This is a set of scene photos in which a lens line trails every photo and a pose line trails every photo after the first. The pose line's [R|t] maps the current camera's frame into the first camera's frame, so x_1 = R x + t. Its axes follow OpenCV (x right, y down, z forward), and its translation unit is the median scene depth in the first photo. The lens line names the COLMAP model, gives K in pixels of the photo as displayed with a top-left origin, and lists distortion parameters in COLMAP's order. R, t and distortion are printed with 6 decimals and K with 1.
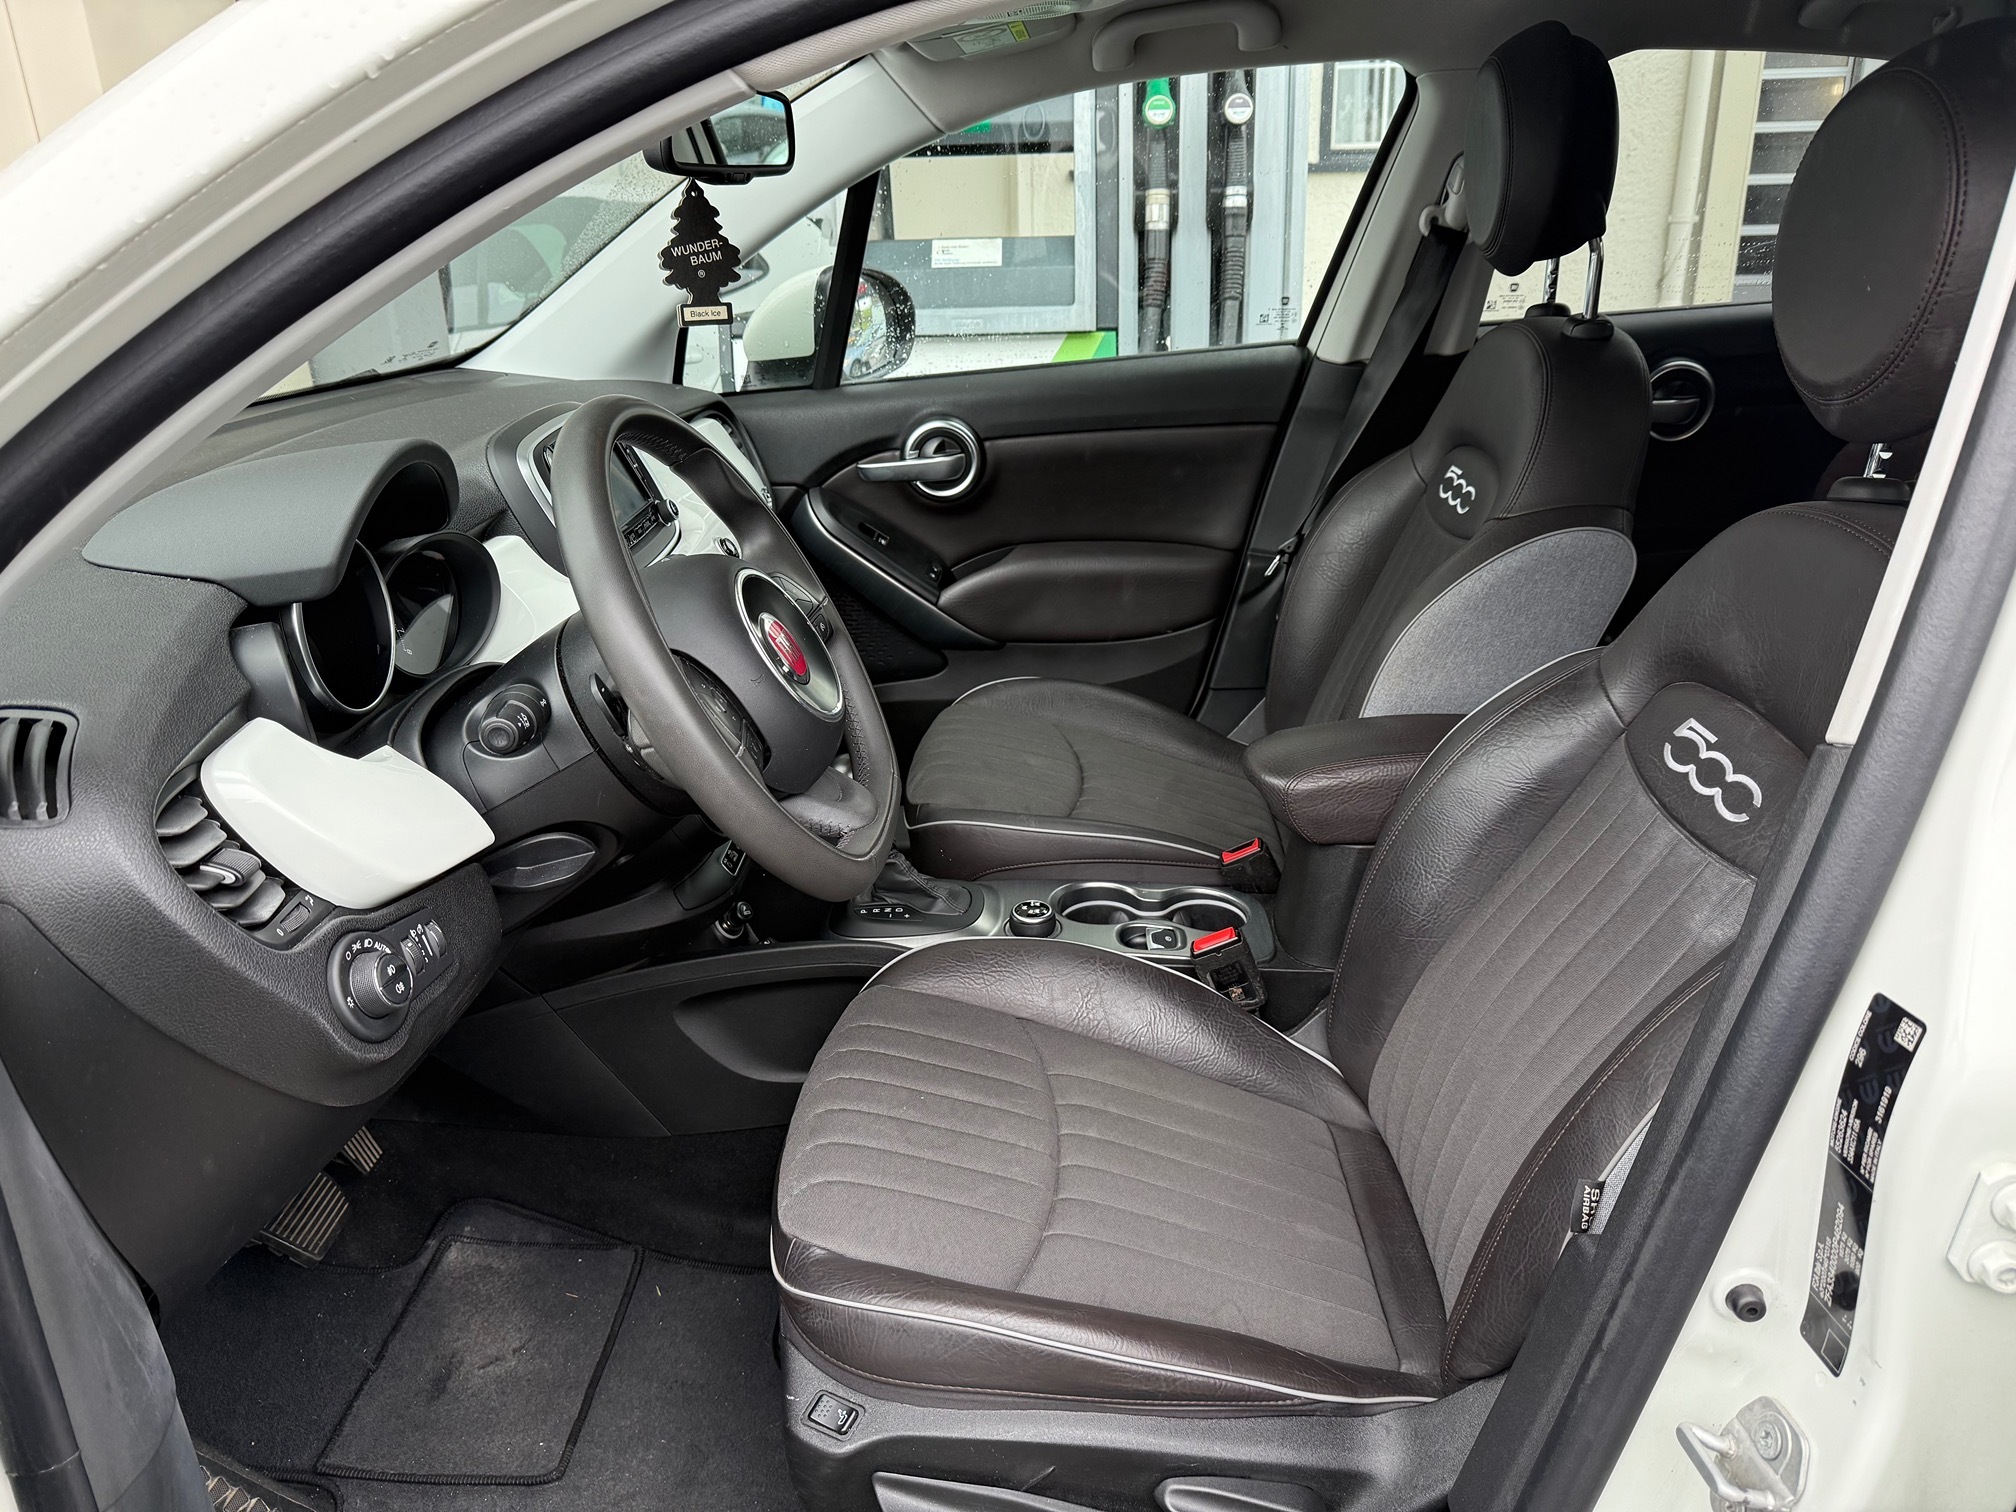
lens RADIAL K [[1431.8, 0, 1013.7], [0, 1431.8, 795.1], [0, 0, 1]] dist [0.049360, -0.071790]
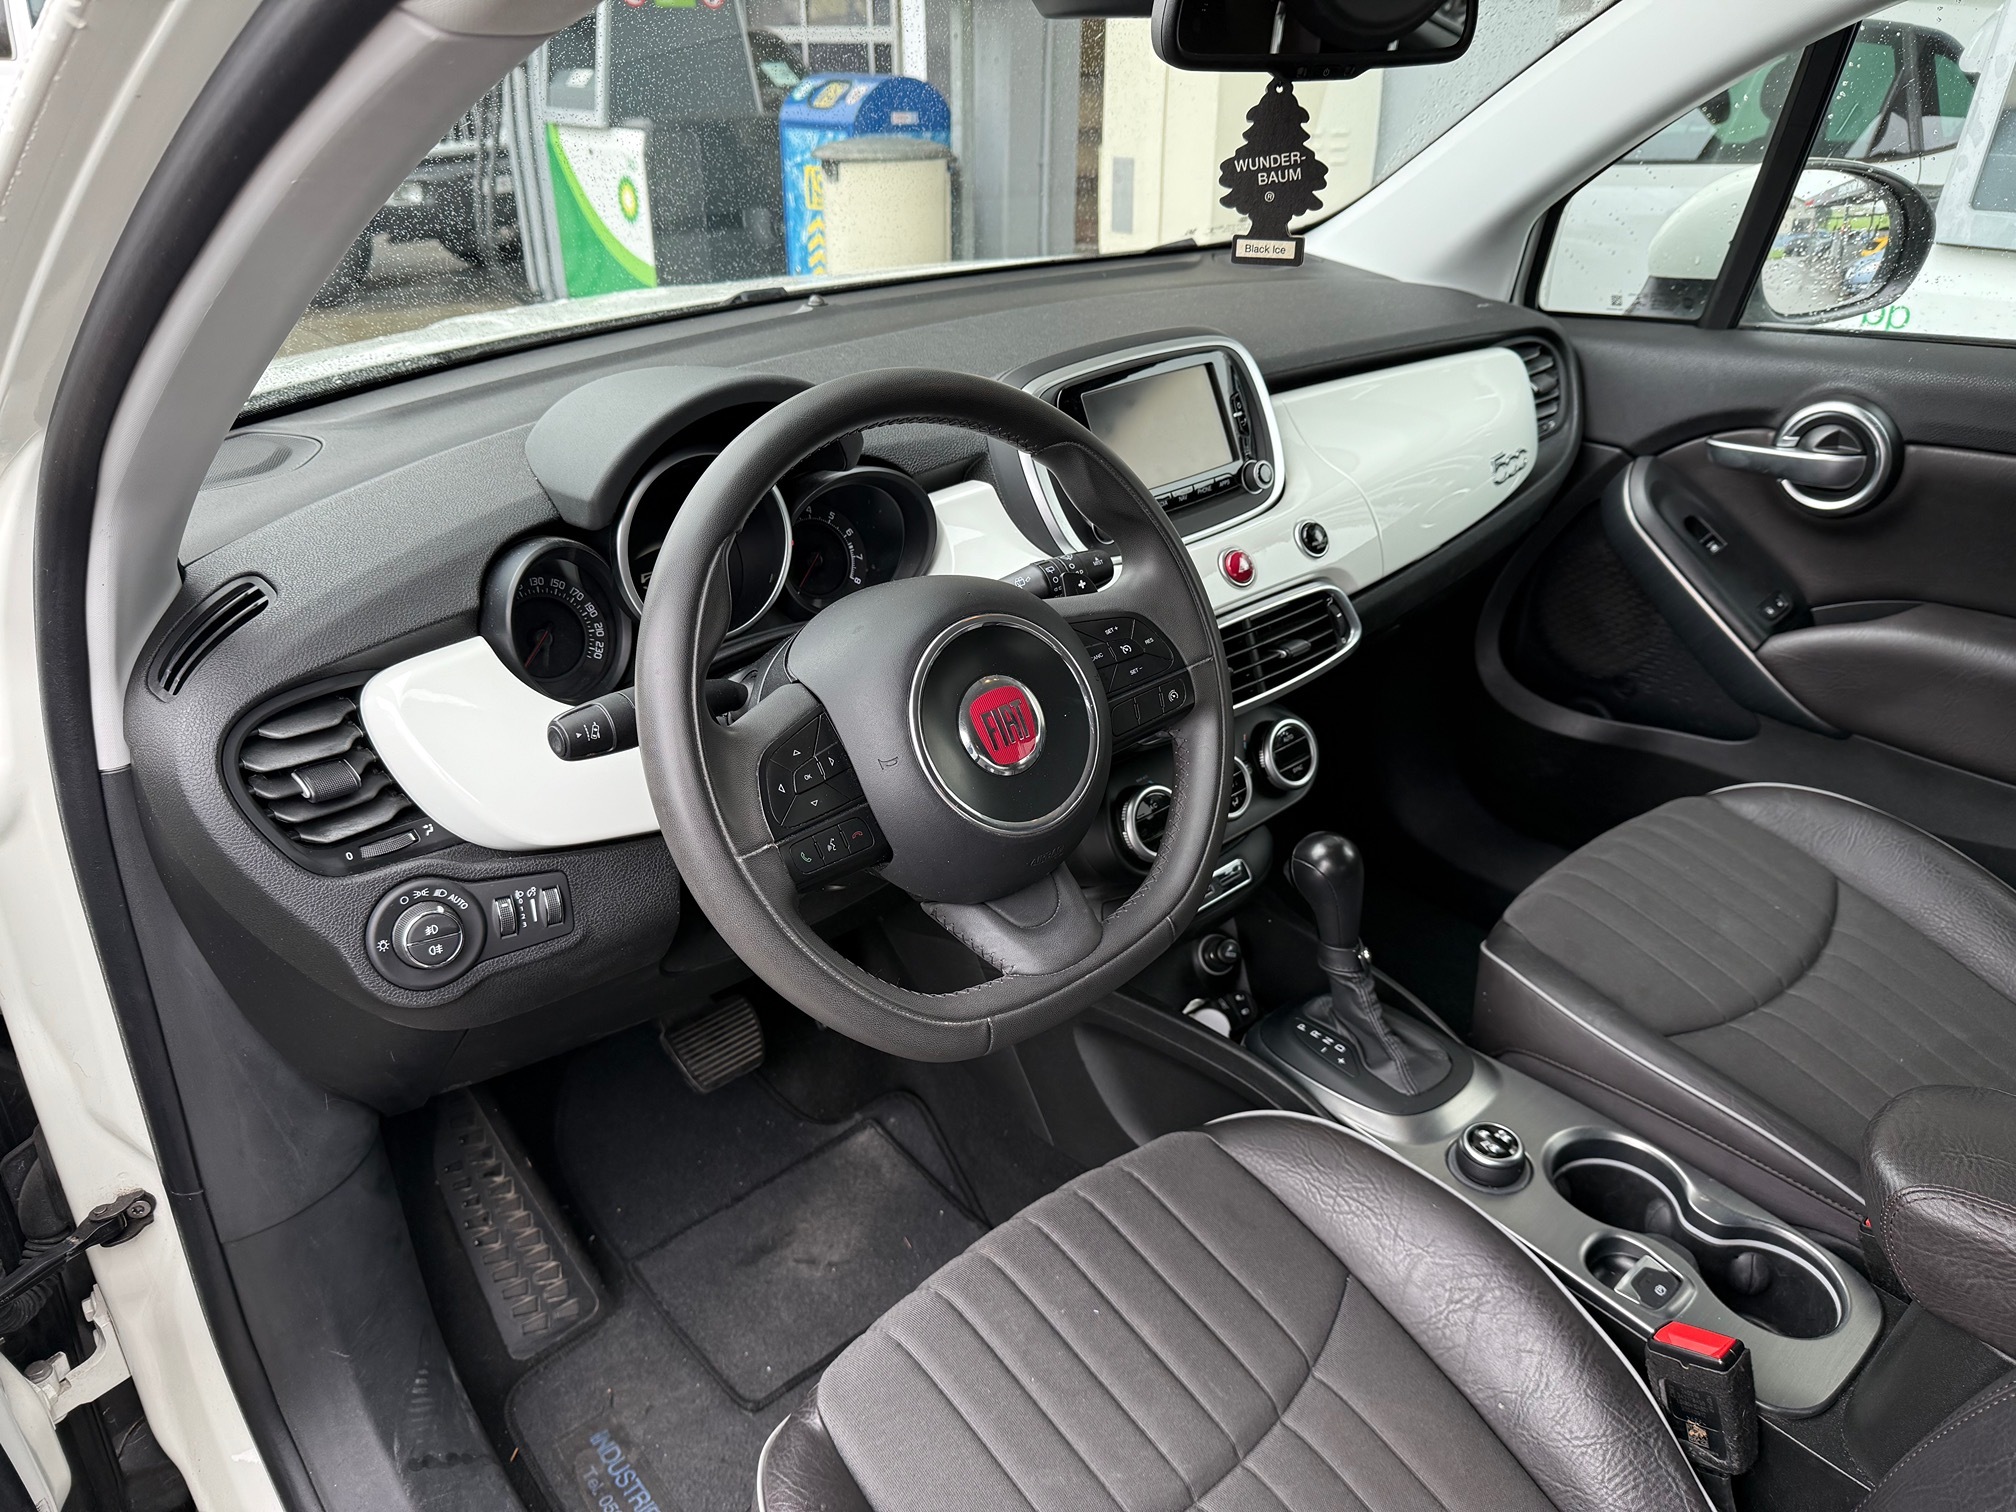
lens RADIAL K [[1431.8, 0, 1011.8], [0, 1431.8, 761.5], [0, 0, 1]] dist [0.049360, -0.071790]
pose [[0.684385, 0.352511, -0.638242, 0.176482], [-0.289228, 0.934796, 0.206165, -0.126226], [0.669301, 0.043501, 0.741717, 0.225440]]
